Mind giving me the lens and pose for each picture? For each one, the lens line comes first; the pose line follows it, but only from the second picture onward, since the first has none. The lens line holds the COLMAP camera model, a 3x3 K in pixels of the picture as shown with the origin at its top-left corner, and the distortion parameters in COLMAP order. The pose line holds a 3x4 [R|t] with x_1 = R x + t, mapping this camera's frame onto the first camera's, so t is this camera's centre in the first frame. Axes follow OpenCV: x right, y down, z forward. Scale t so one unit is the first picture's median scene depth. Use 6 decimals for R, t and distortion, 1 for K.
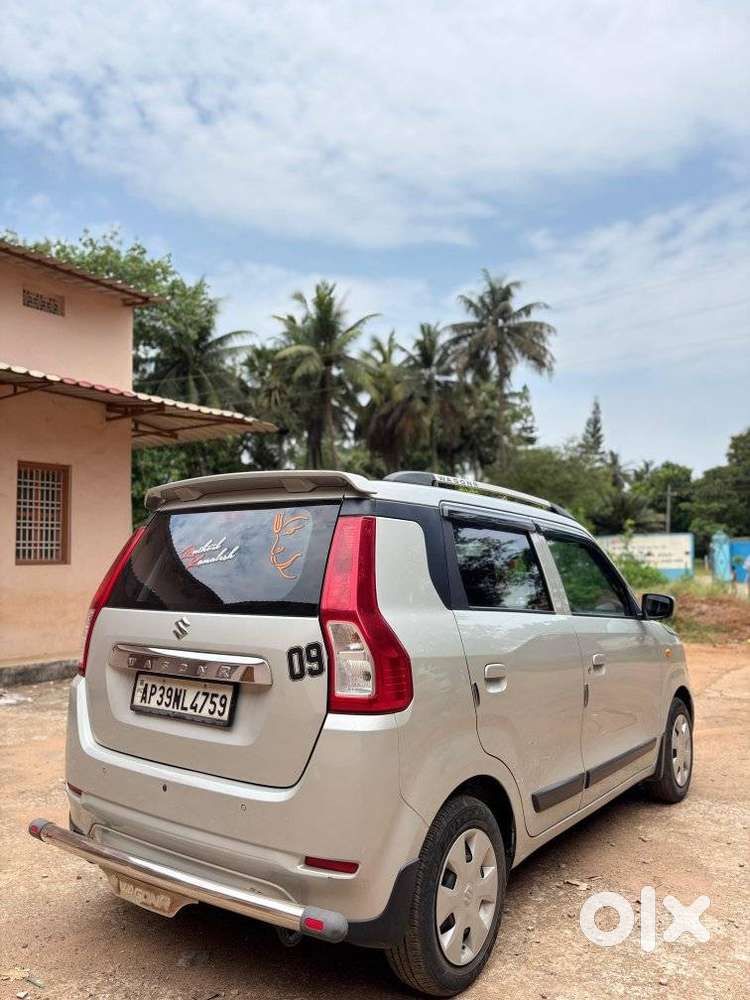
lens RADIAL K [[776.0, 0, 375.0], [0, 776.0, 500.0], [0, 0, 1]] dist [0.004357, -0.003218]
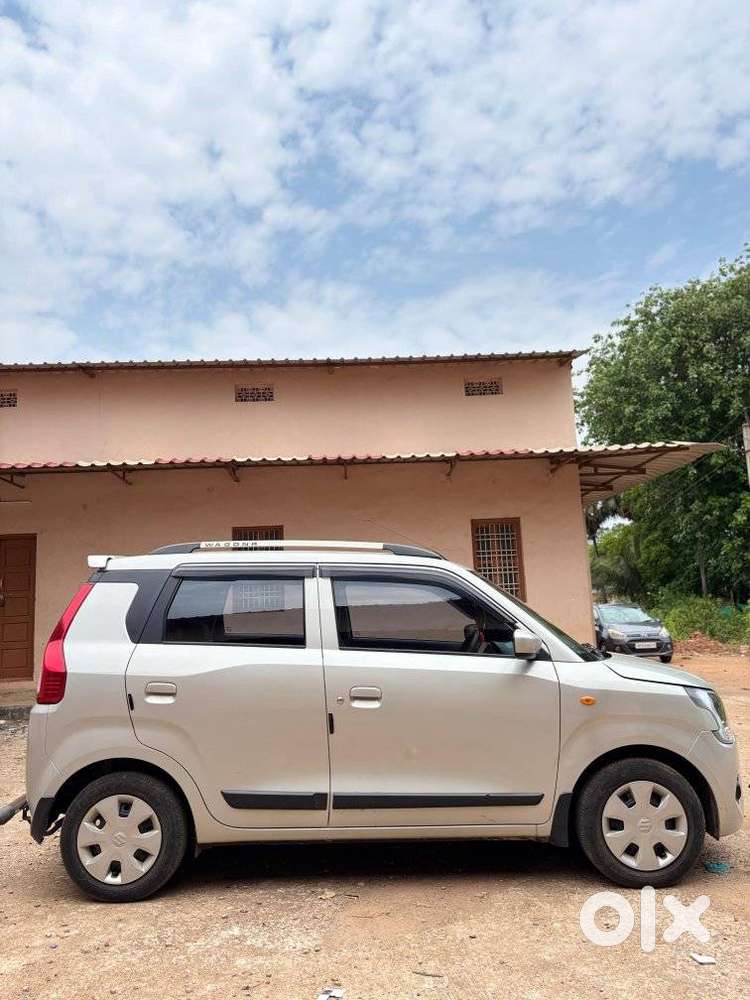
lens RADIAL K [[776.0, 0, 375.0], [0, 776.0, 500.0], [0, 0, 1]] dist [0.004357, -0.003218]
pose [[0.565088, -0.133807, -0.814108, 0.985986], [0.101726, 0.990531, -0.092195, 0.035102], [0.818735, -0.030717, 0.573349, 0.339528]]
